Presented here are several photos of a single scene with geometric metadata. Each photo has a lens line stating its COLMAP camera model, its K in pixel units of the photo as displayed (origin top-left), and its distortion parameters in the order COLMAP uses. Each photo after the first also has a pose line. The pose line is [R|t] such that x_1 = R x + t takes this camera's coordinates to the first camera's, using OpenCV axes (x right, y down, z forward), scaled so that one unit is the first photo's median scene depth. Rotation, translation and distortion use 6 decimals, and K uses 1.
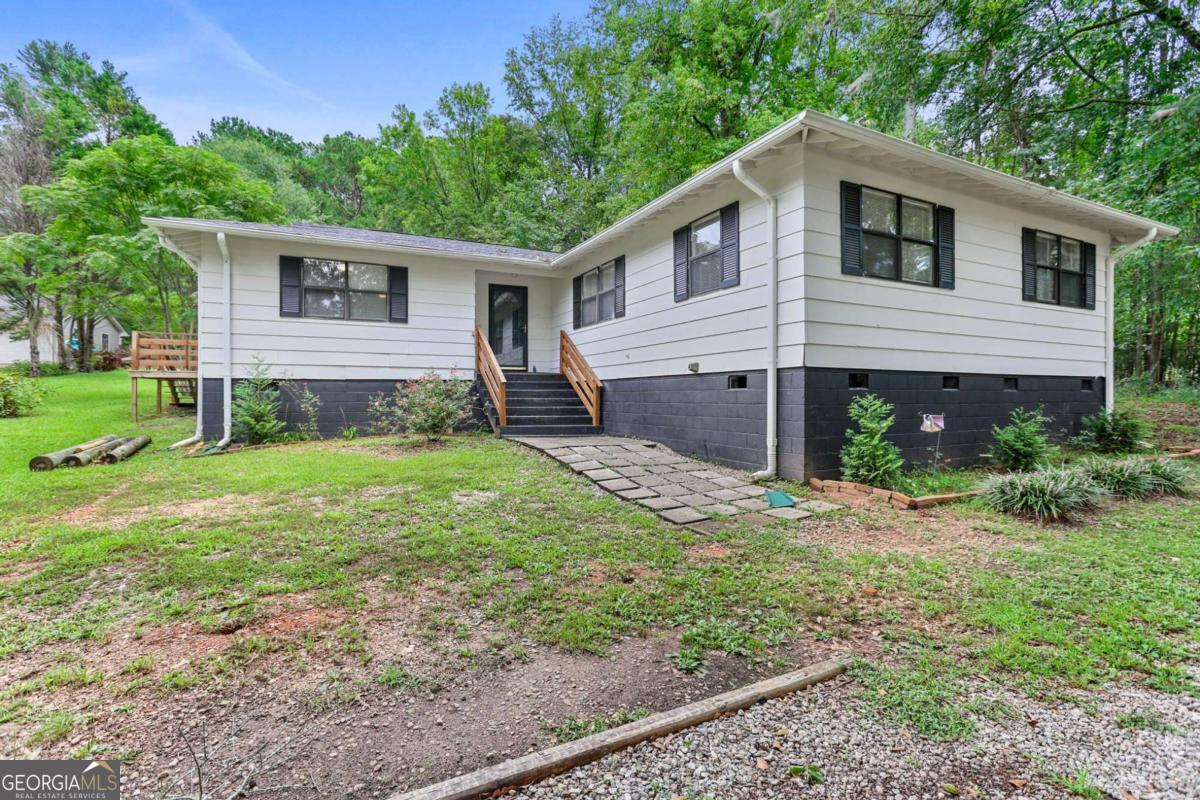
lens RADIAL K [[534.9, 0, 601.7], [0, 534.9, 393.2], [0, 0, 1]] dist [0.000389, 0.000472]
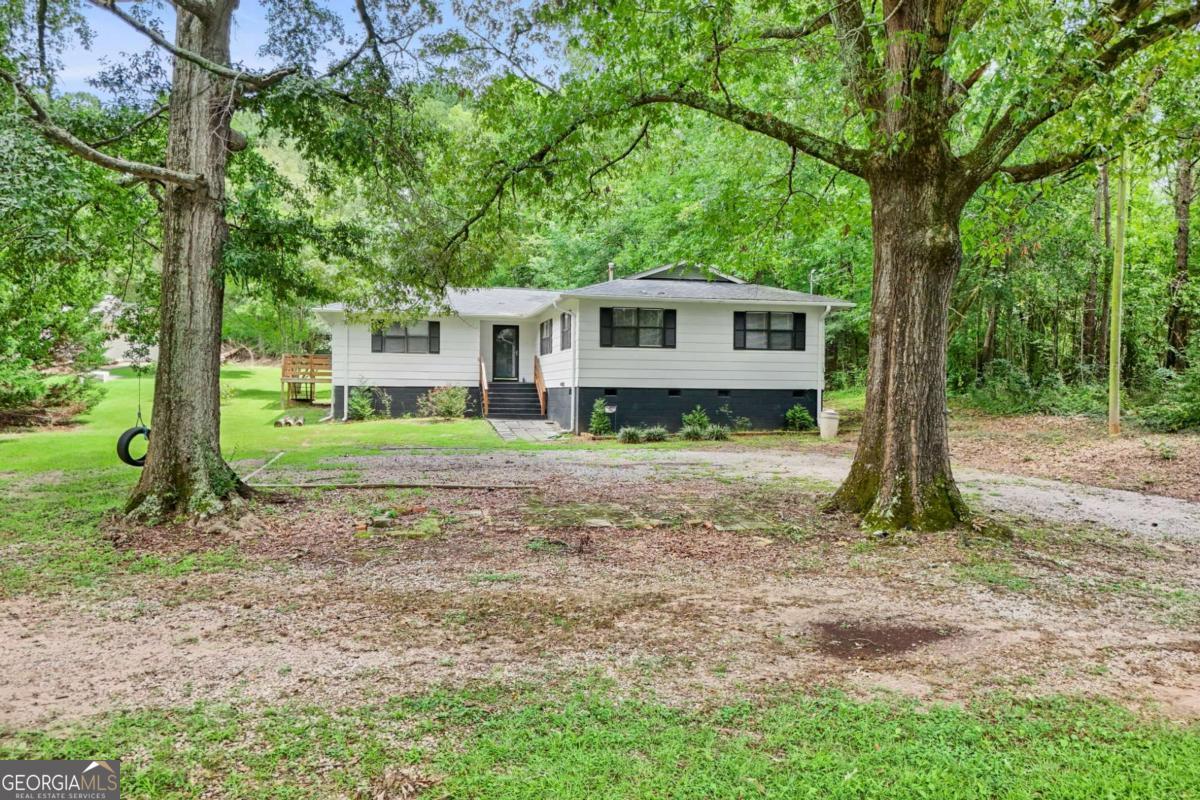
lens RADIAL K [[551.3, 0, 593.8], [0, 551.3, 388.4], [0, 0, 1]] dist [-0.039608, 0.026361]
pose [[0.992531, 0.006968, -0.121790, 0.412312], [-0.008591, 0.999881, -0.012808, -0.001898], [0.121687, 0.013758, 0.992473, -0.826536]]
